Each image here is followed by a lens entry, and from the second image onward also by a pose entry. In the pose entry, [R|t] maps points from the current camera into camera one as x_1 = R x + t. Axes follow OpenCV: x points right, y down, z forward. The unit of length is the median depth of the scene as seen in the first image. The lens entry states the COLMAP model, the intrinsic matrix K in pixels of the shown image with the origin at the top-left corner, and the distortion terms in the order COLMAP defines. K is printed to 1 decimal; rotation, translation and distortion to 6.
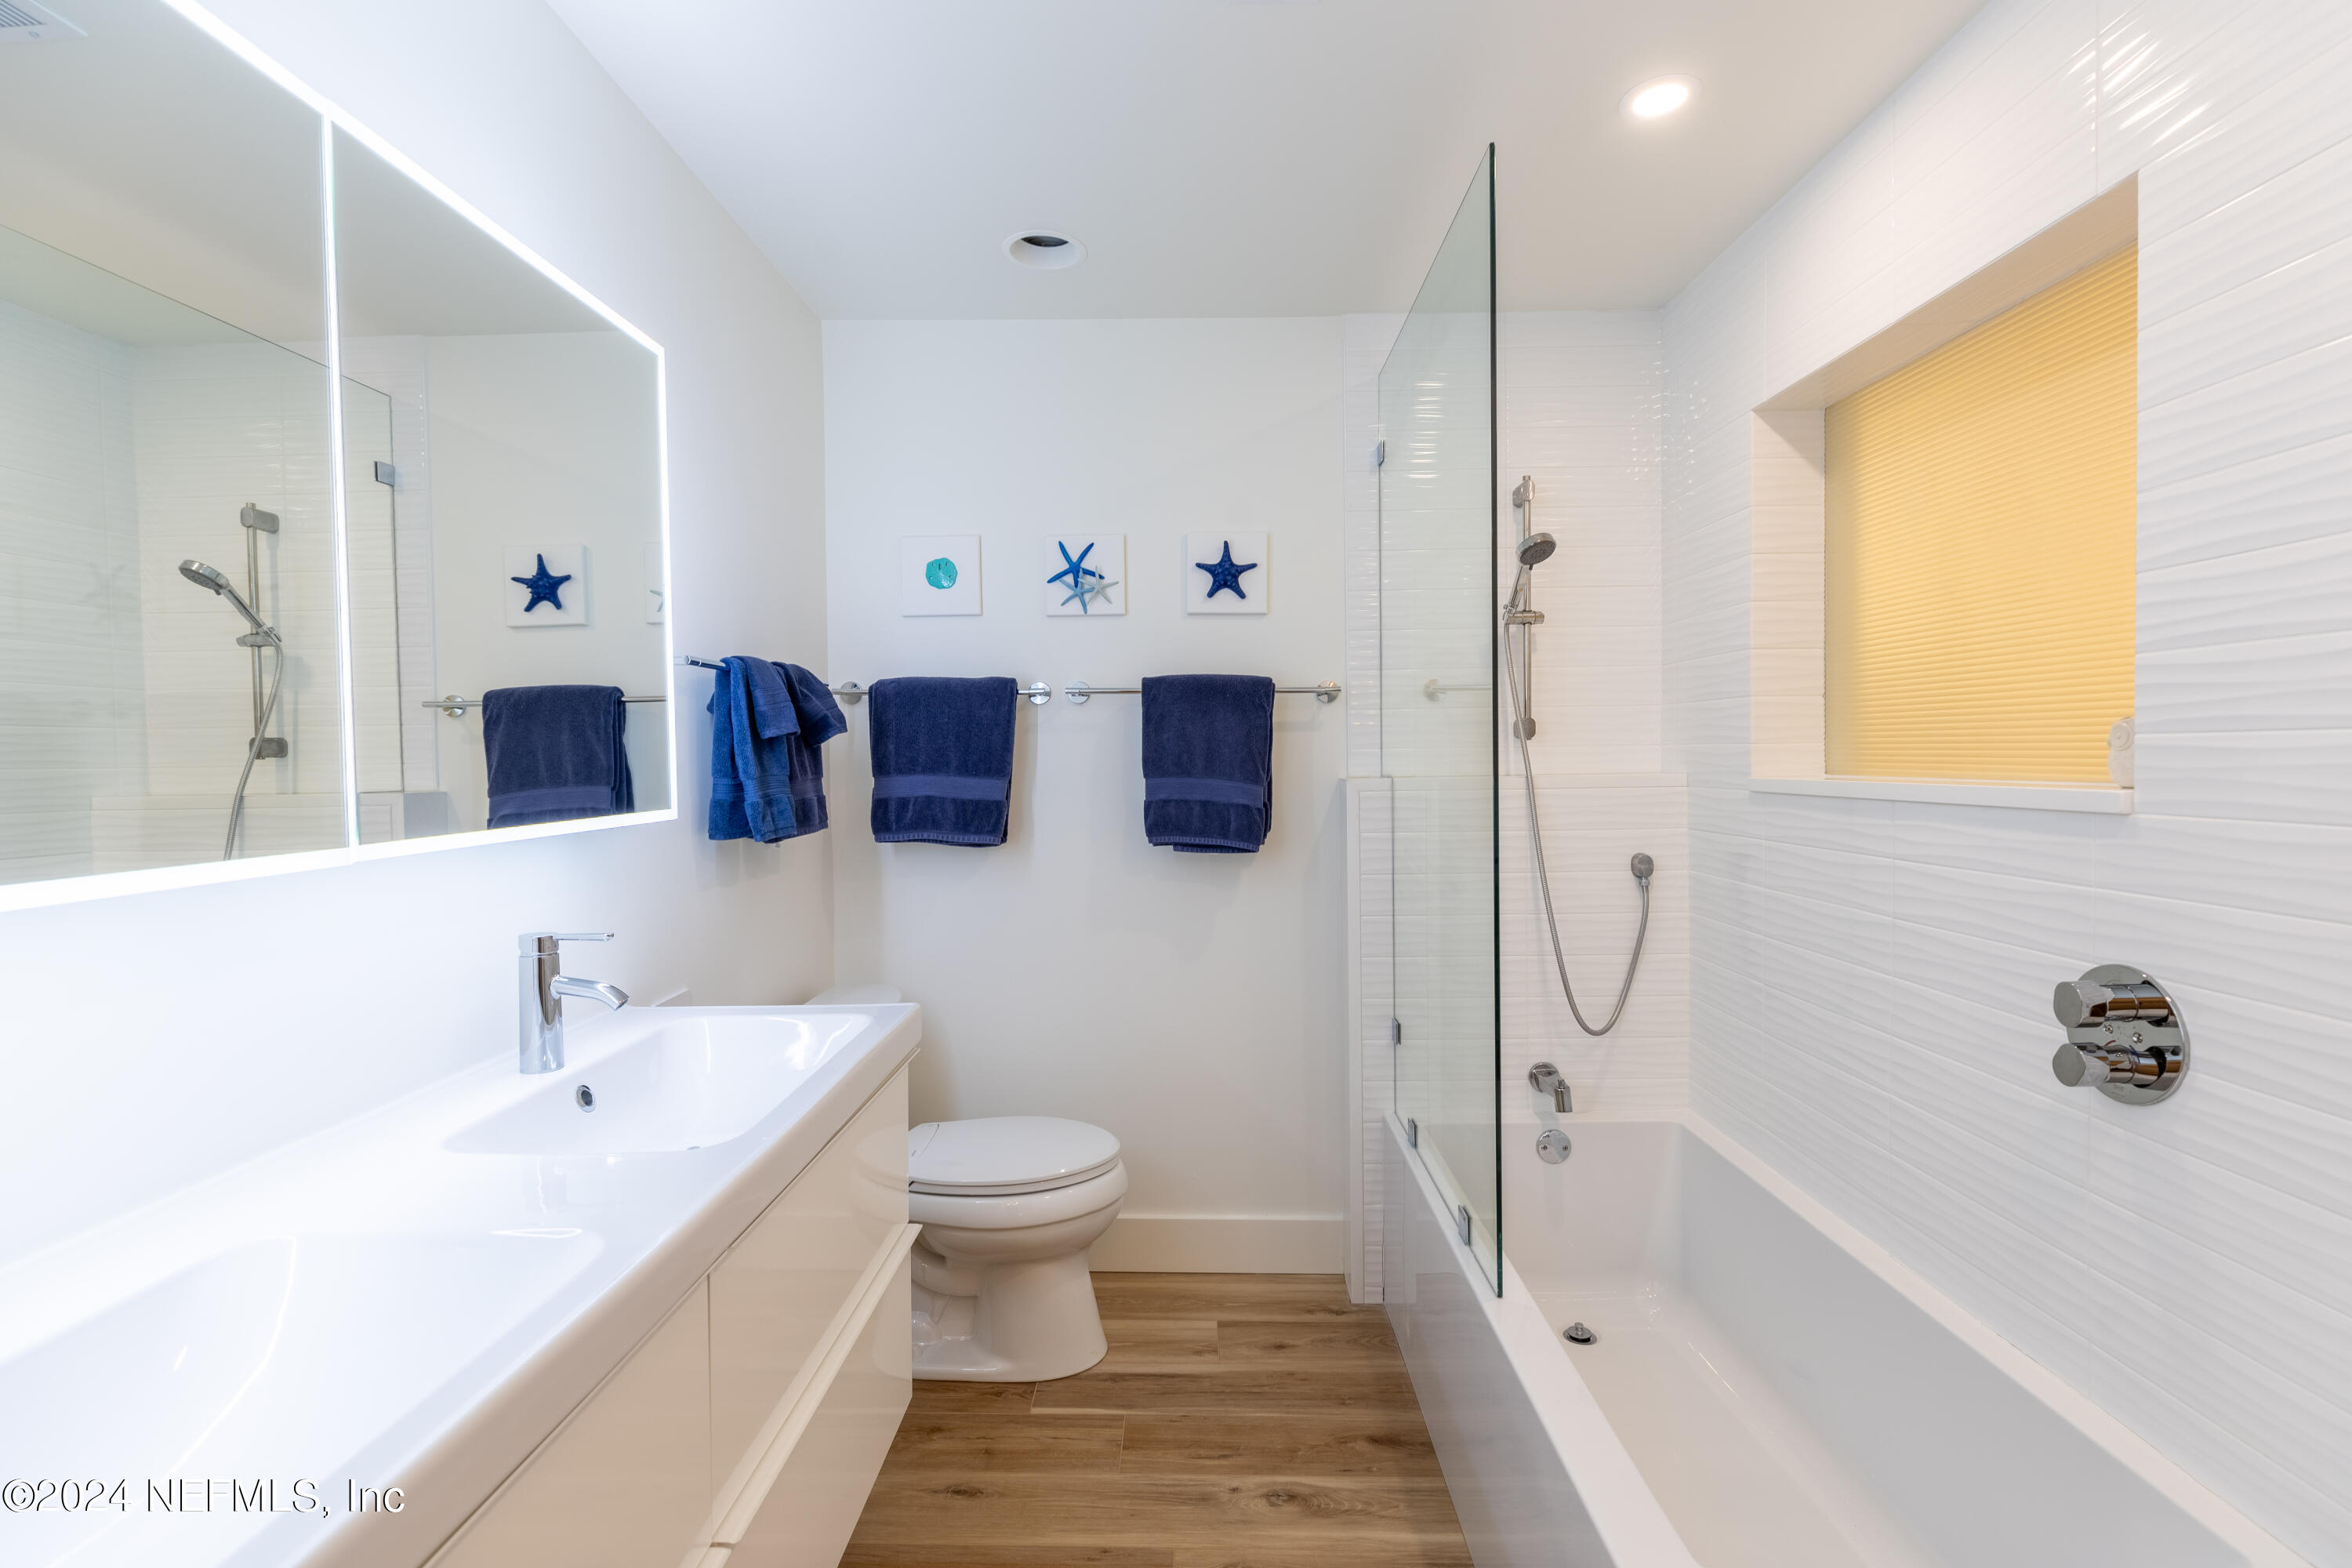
lens RADIAL K [[1056.9, 0, 1179.4], [0, 1056.9, 778.9], [0, 0, 1]] dist [0.006598, -0.002103]
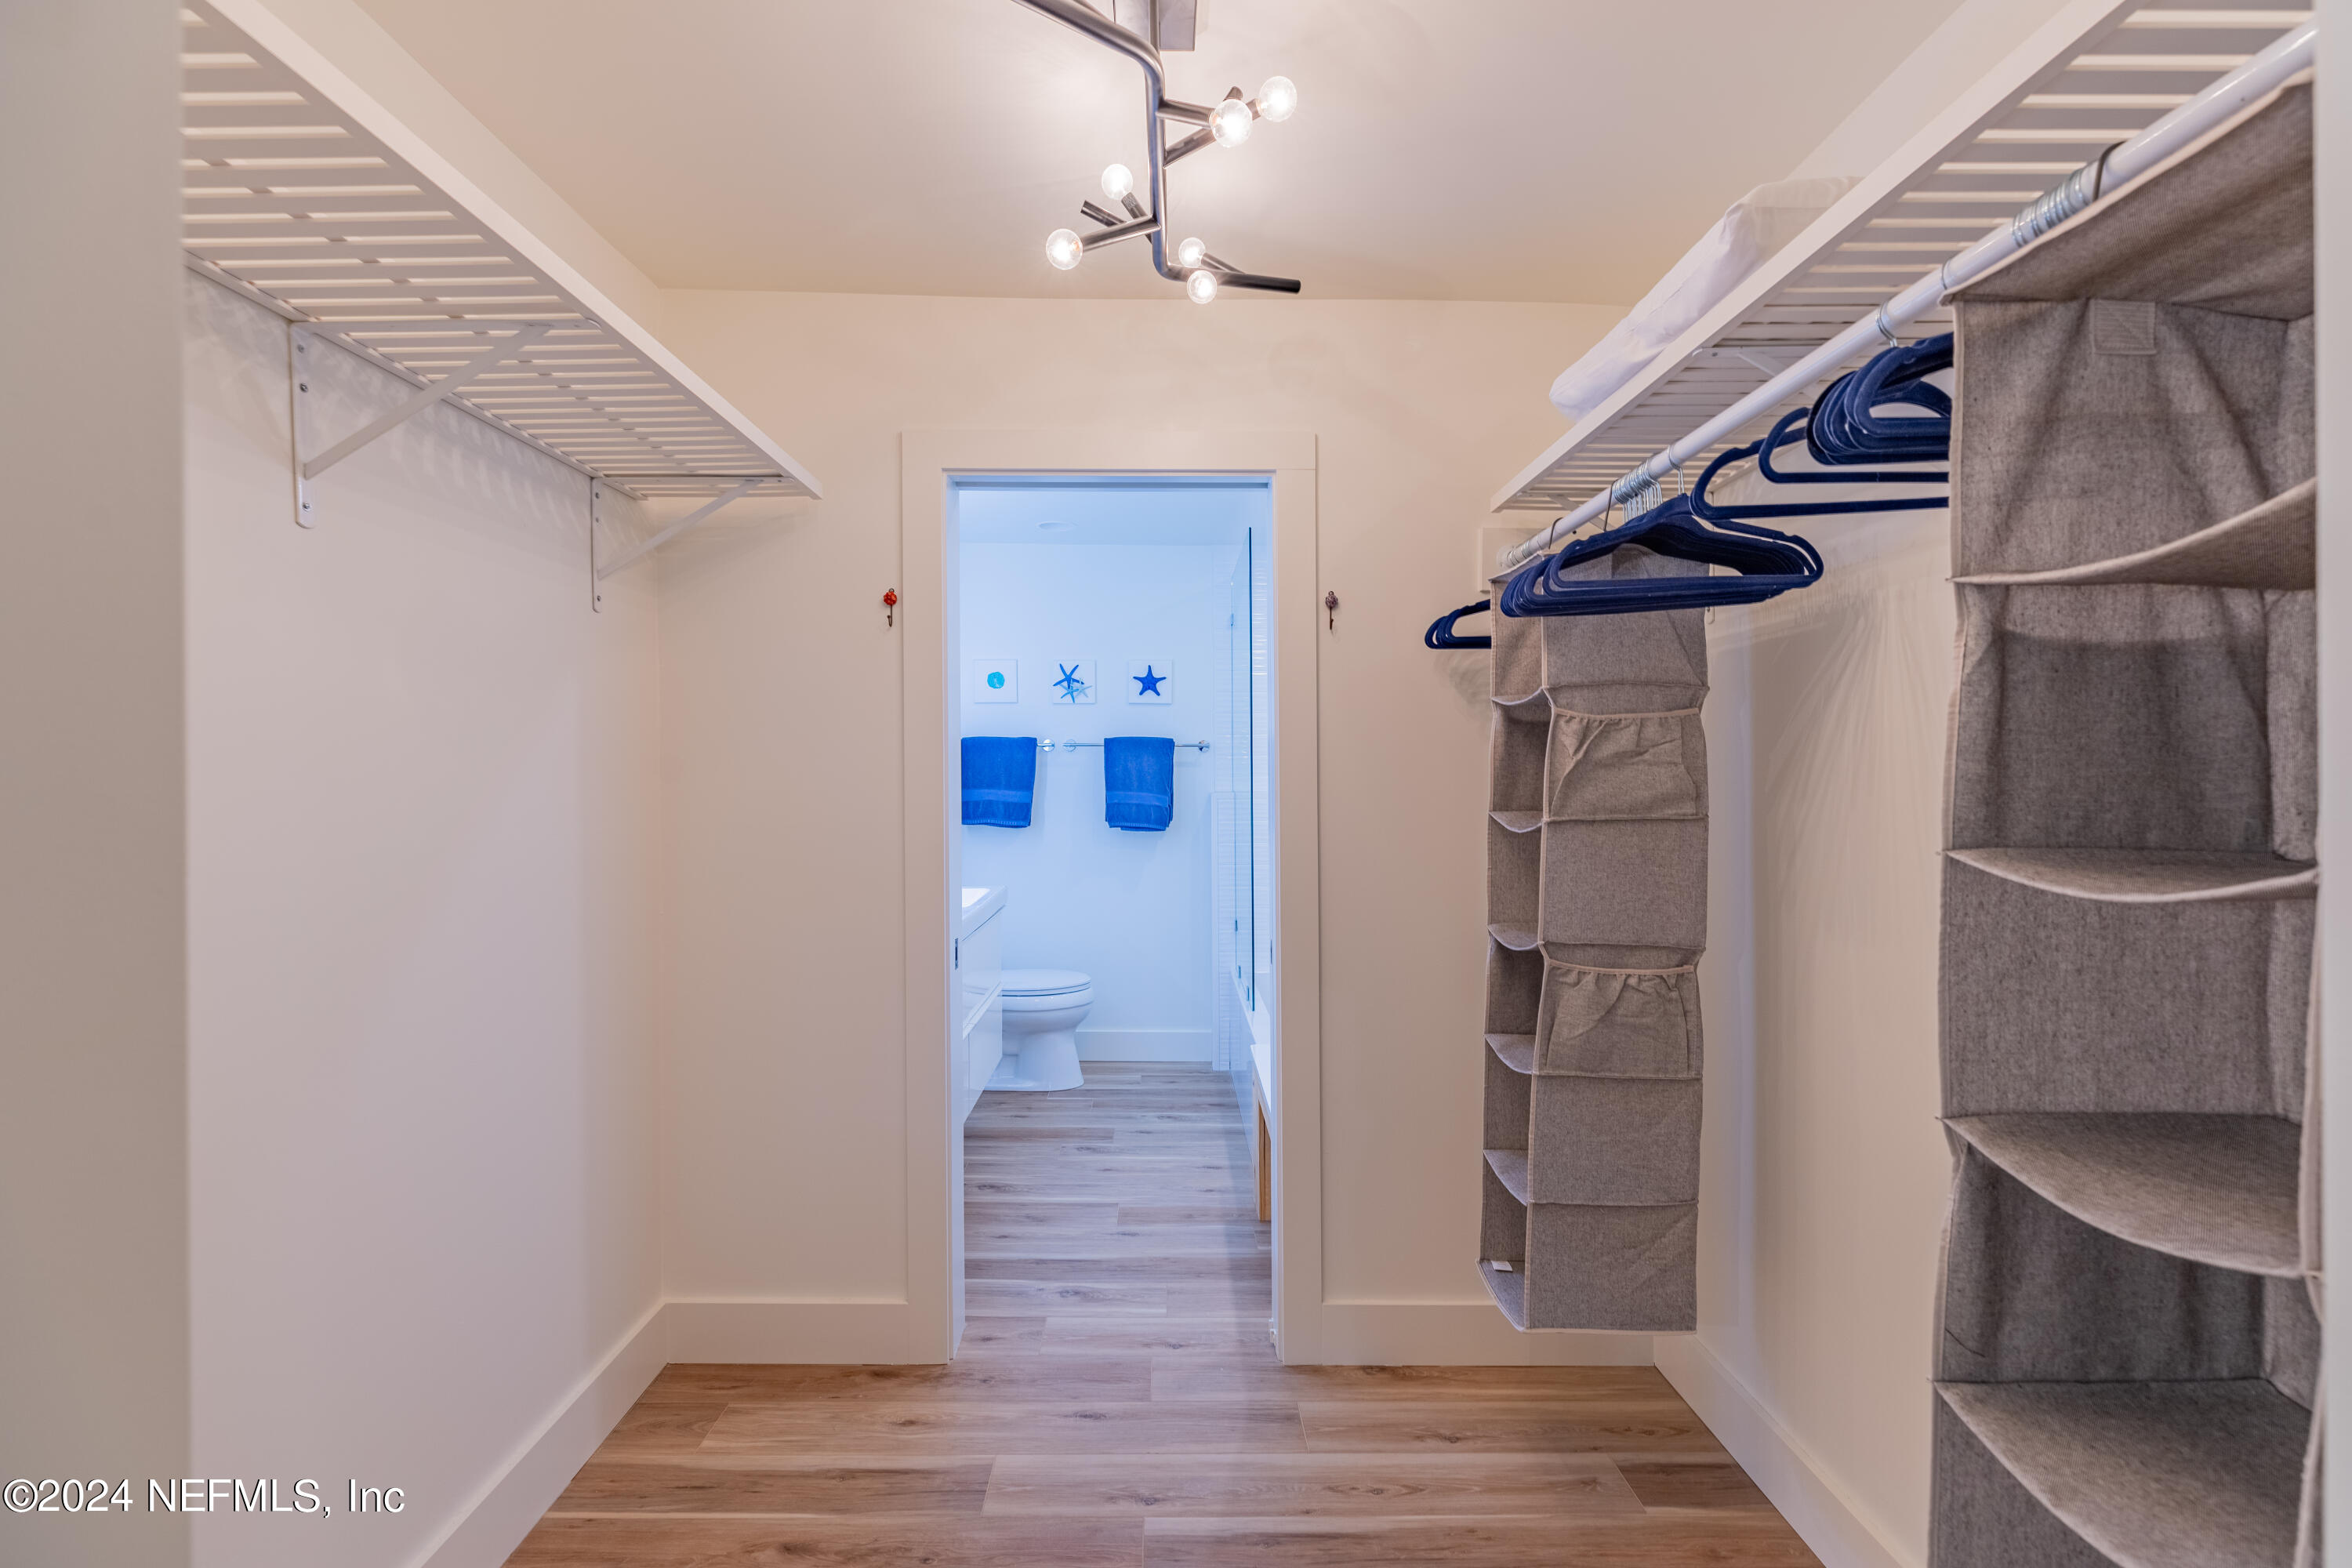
lens RADIAL K [[1056.9, 0, 1170.2], [0, 1056.9, 783.9], [0, 0, 1]] dist [0.006598, -0.002103]
pose [[0.999646, 0.006320, 0.025851, 0.034753], [-0.005932, 0.999869, -0.015028, 0.013567], [-0.025943, 0.014869, 0.999553, -0.895844]]
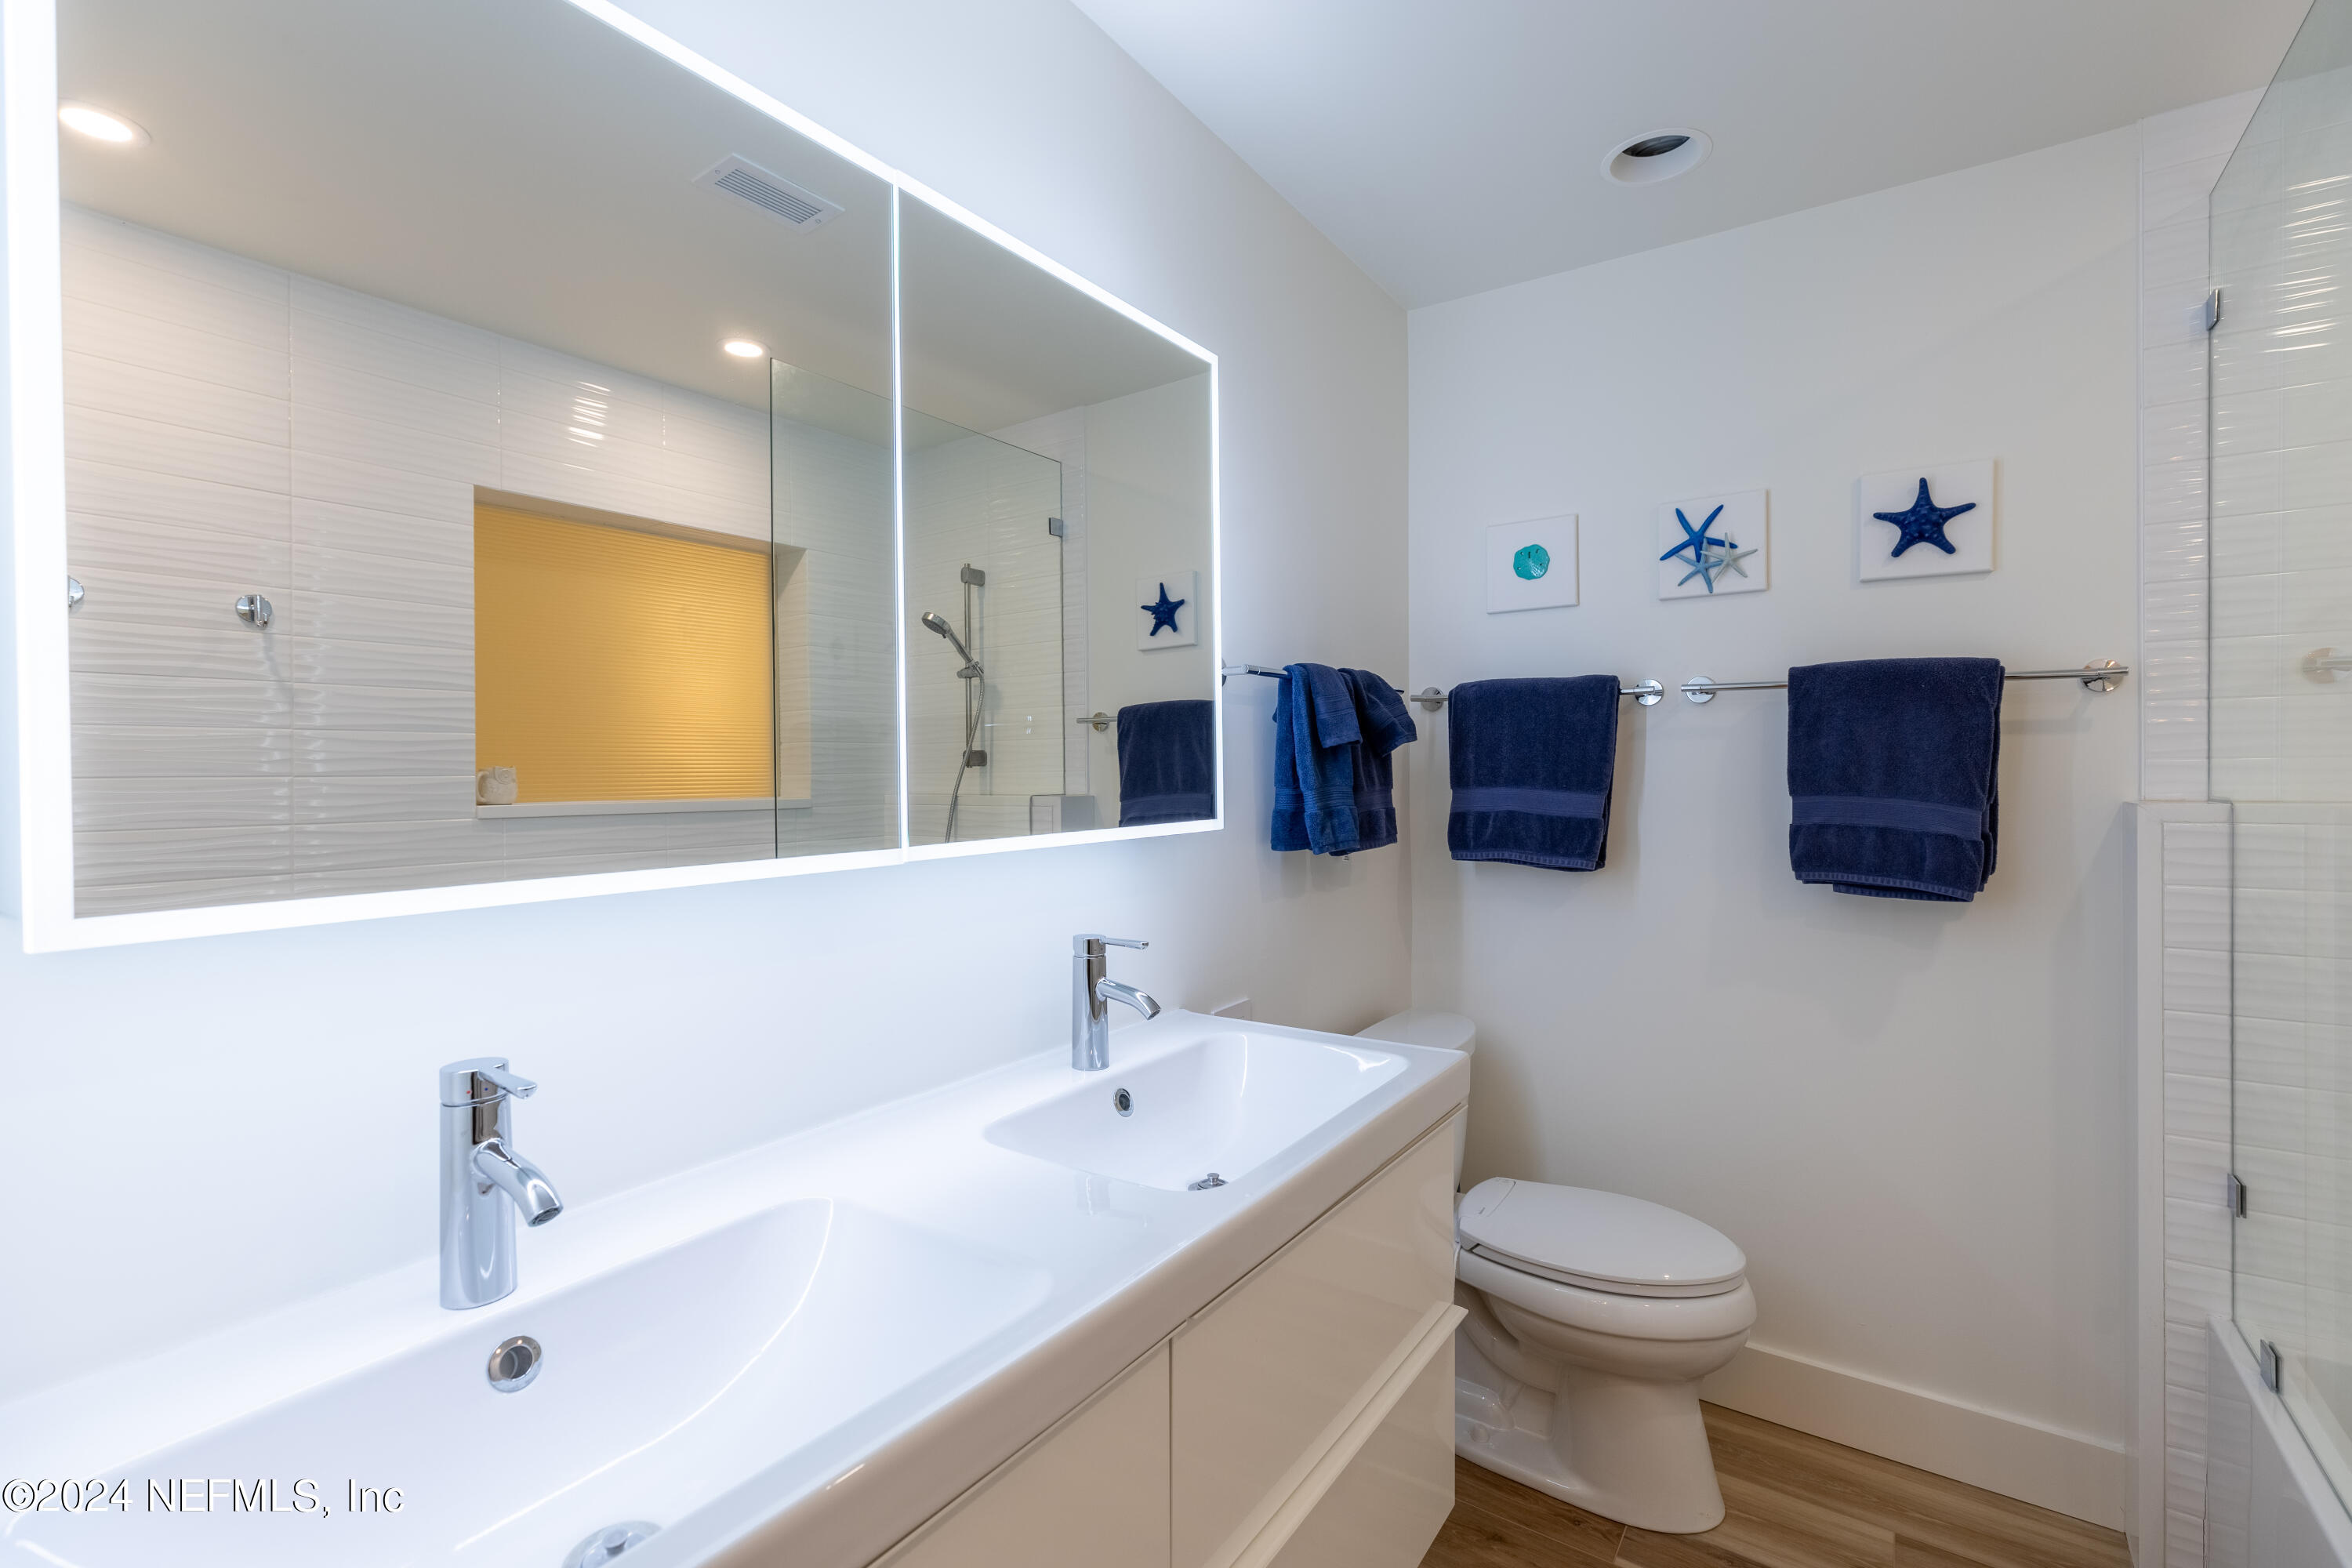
lens RADIAL K [[1056.9, 0, 1170.6], [0, 1056.9, 778.7], [0, 0, 1]] dist [0.006598, -0.002103]
pose [[0.832675, 0.010207, -0.553667, 0.018879], [-0.015626, 0.999865, -0.005068, -0.002221], [0.553541, 0.012872, 0.832722, 0.093225]]
